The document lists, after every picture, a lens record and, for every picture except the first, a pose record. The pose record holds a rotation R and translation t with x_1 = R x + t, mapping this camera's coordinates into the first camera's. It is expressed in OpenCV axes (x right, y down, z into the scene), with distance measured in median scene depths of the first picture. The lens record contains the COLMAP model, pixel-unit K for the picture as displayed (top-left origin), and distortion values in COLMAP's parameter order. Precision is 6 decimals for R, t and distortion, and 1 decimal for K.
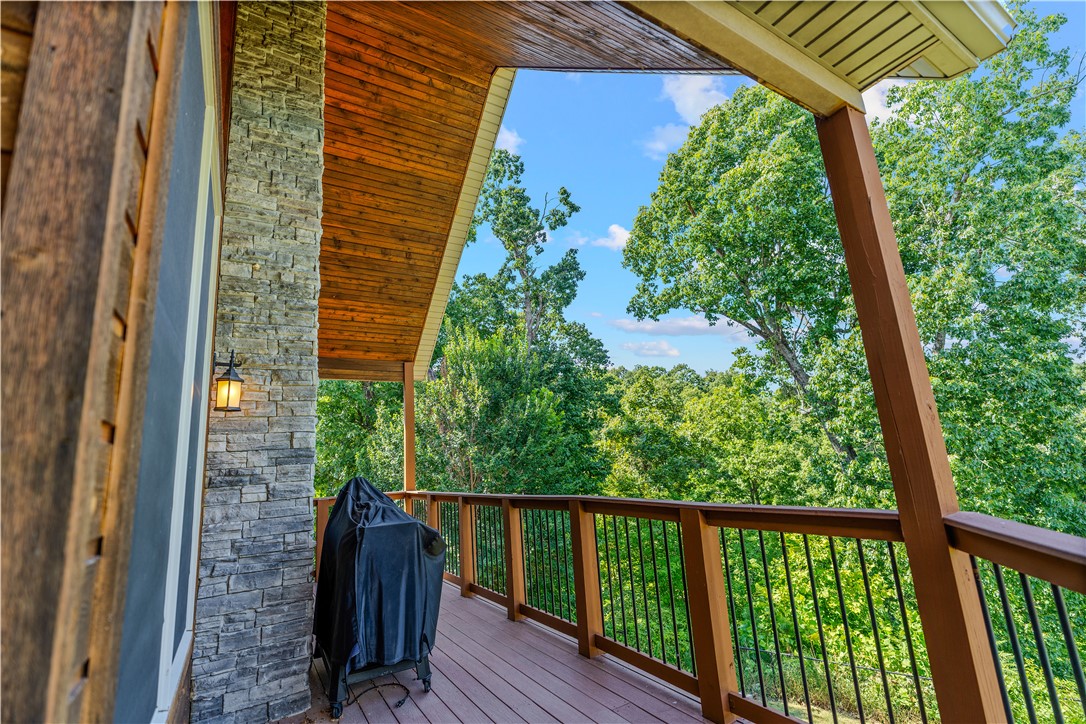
lens RADIAL K [[488.9, 0, 544.0], [0, 488.9, 357.4], [0, 0, 1]] dist [-0.002523, -0.000392]
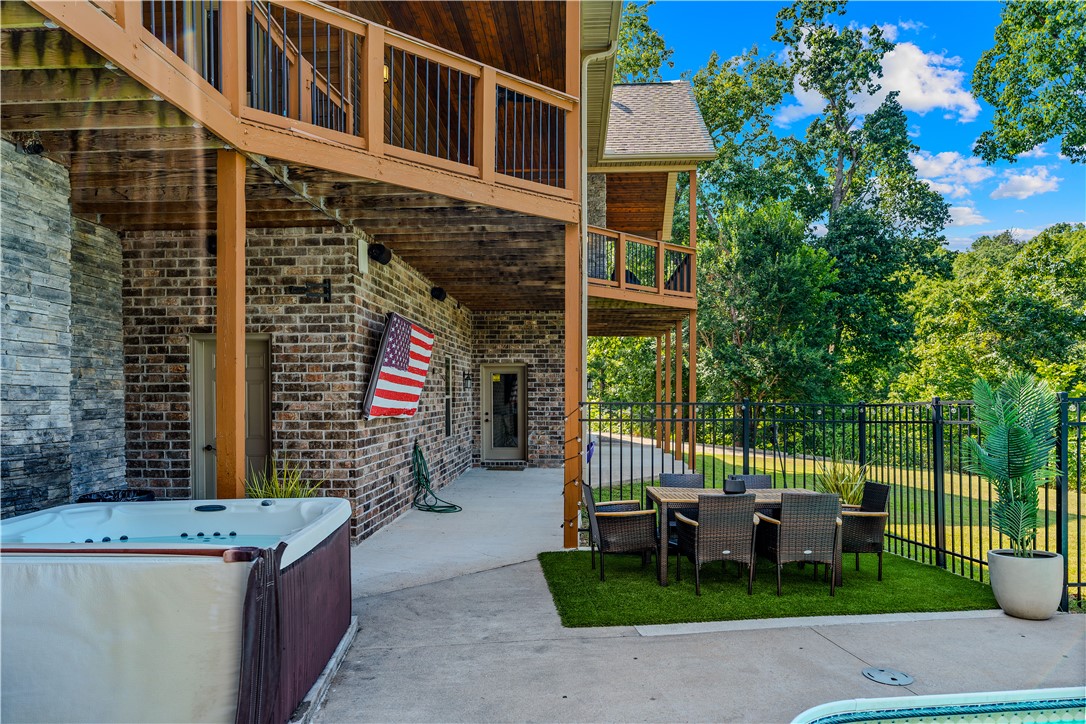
lens RADIAL K [[694.1, 0, 540.4], [0, 694.1, 368.8], [0, 0, 1]] dist [0.004462, 0.001140]
pose [[0.822037, 0.048037, -0.567404, 0.292439], [0.063939, 0.982347, 0.175800, 0.010807], [0.565832, -0.180793, 0.804455, -0.501157]]
